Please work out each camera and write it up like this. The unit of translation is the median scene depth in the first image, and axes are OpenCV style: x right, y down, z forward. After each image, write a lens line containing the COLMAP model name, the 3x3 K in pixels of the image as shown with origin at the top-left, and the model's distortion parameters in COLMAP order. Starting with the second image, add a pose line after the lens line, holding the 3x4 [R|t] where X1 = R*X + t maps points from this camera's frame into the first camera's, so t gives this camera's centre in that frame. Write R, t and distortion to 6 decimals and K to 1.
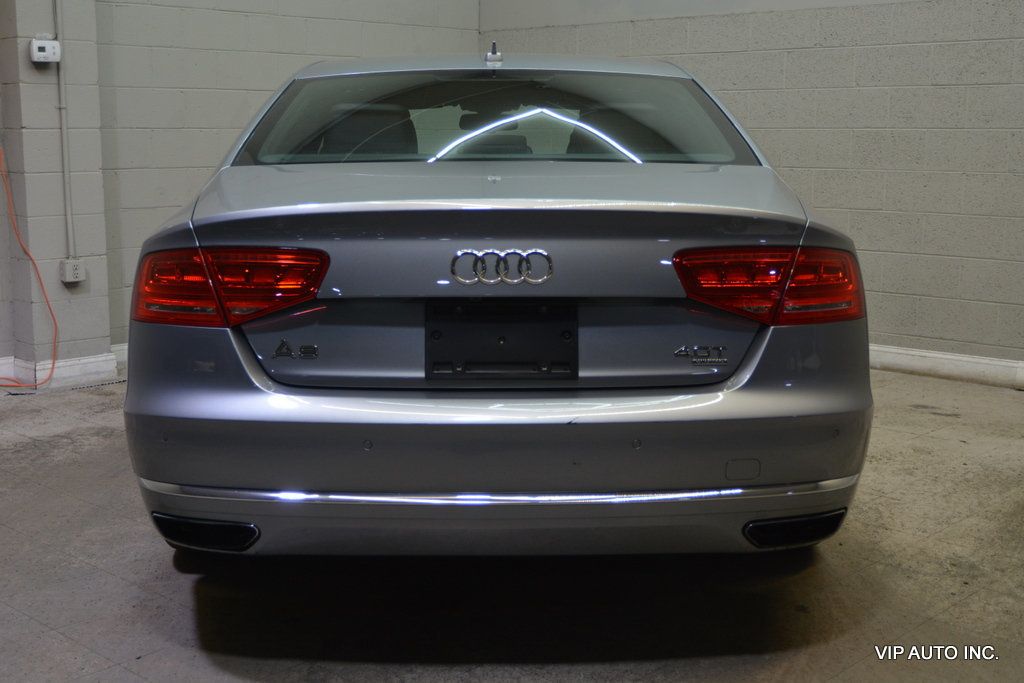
lens RADIAL K [[1330.9, 0, 512.3], [0, 1330.9, 343.7], [0, 0, 1]] dist [-0.021588, 0.000000]
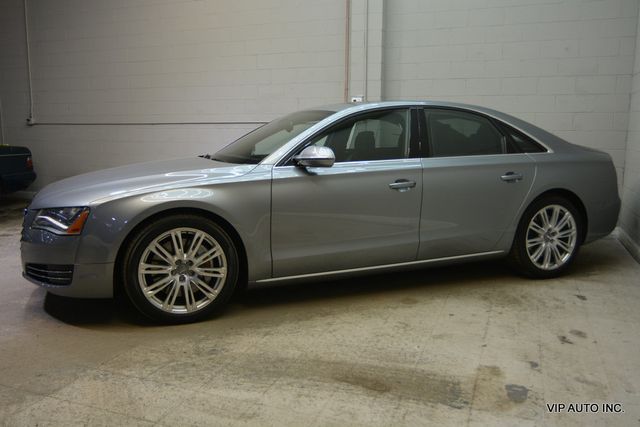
lens RADIAL K [[557.2, 0, 315.6], [0, 557.2, 213.6], [0, 0, 1]] dist [-0.025522, 0.016956]
pose [[0.365795, 0.144072, -0.919477, 1.140294], [-0.150884, 0.984056, 0.094164, -0.138627], [0.918384, 0.104289, 0.381701, 0.806774]]
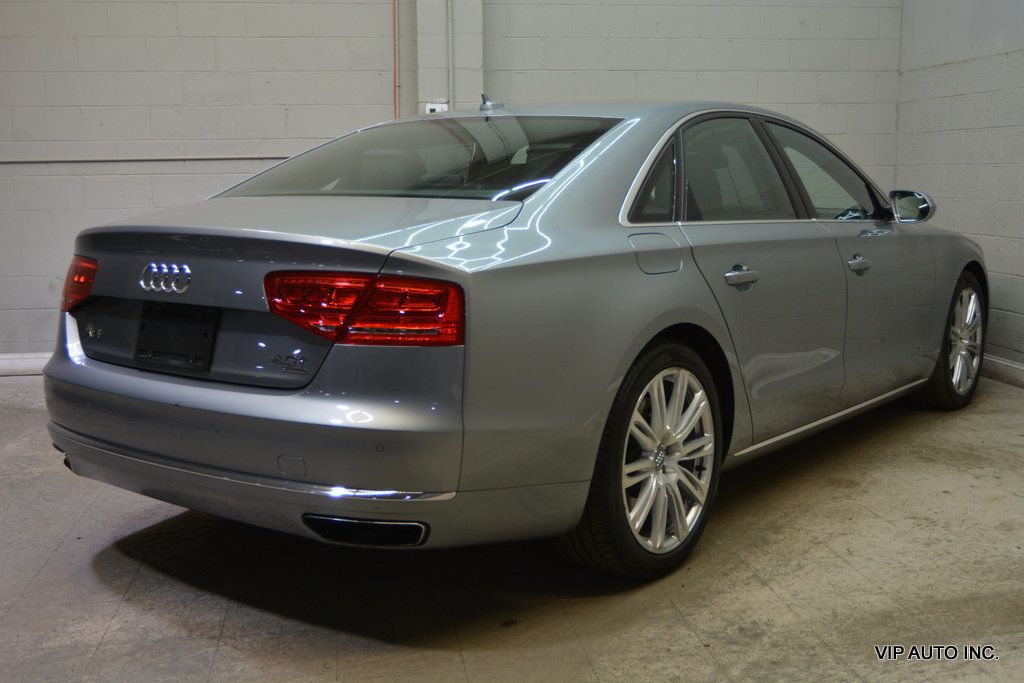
lens RADIAL K [[1148.4, 0, 498.5], [0, 1148.4, 358.6], [0, 0, 1]] dist [-0.014439, 0.000000]
pose [[0.778672, 0.089842, -0.620966, 0.681942], [-0.087109, 0.995590, 0.034812, -0.034615], [0.621355, 0.026984, 0.783064, 0.242766]]
